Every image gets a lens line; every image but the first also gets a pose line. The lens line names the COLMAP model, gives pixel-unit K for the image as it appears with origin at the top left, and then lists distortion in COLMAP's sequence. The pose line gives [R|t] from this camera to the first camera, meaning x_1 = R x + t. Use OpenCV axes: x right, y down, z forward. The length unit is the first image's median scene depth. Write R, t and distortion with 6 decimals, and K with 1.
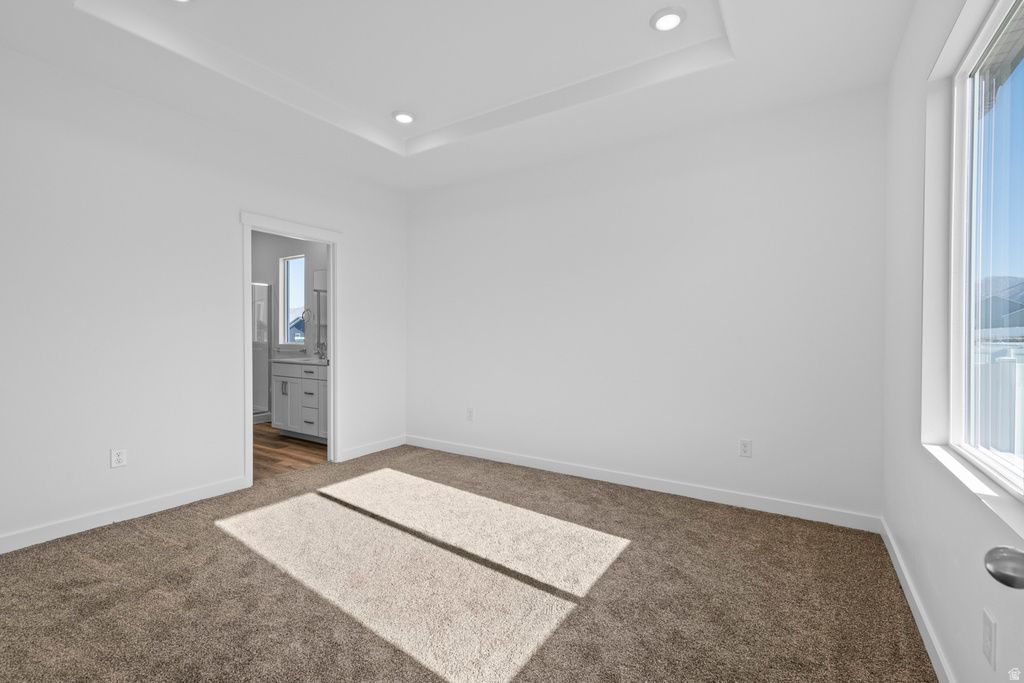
lens RADIAL K [[456.8, 0, 510.6], [0, 456.8, 334.3], [0, 0, 1]] dist [0.000203, 0.001220]
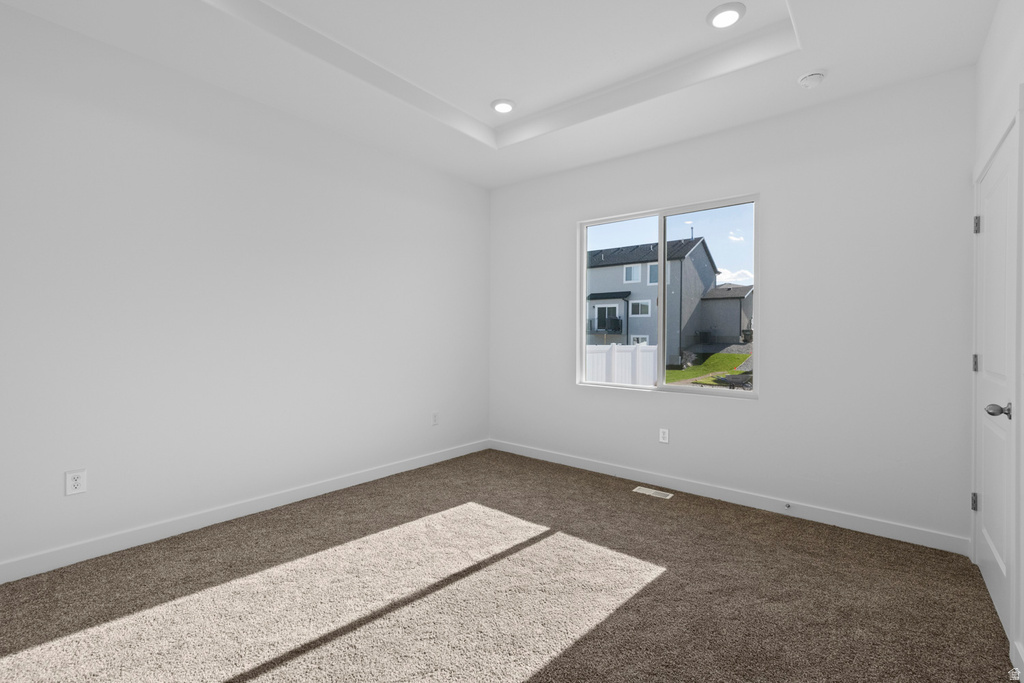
lens RADIAL K [[456.8, 0, 510.6], [0, 456.8, 334.3], [0, 0, 1]] dist [0.000203, 0.001220]
pose [[0.117420, -0.003349, 0.993077, -0.660871], [-0.004637, 0.999982, 0.003920, -0.001217], [-0.993072, -0.005065, 0.117402, 0.531907]]
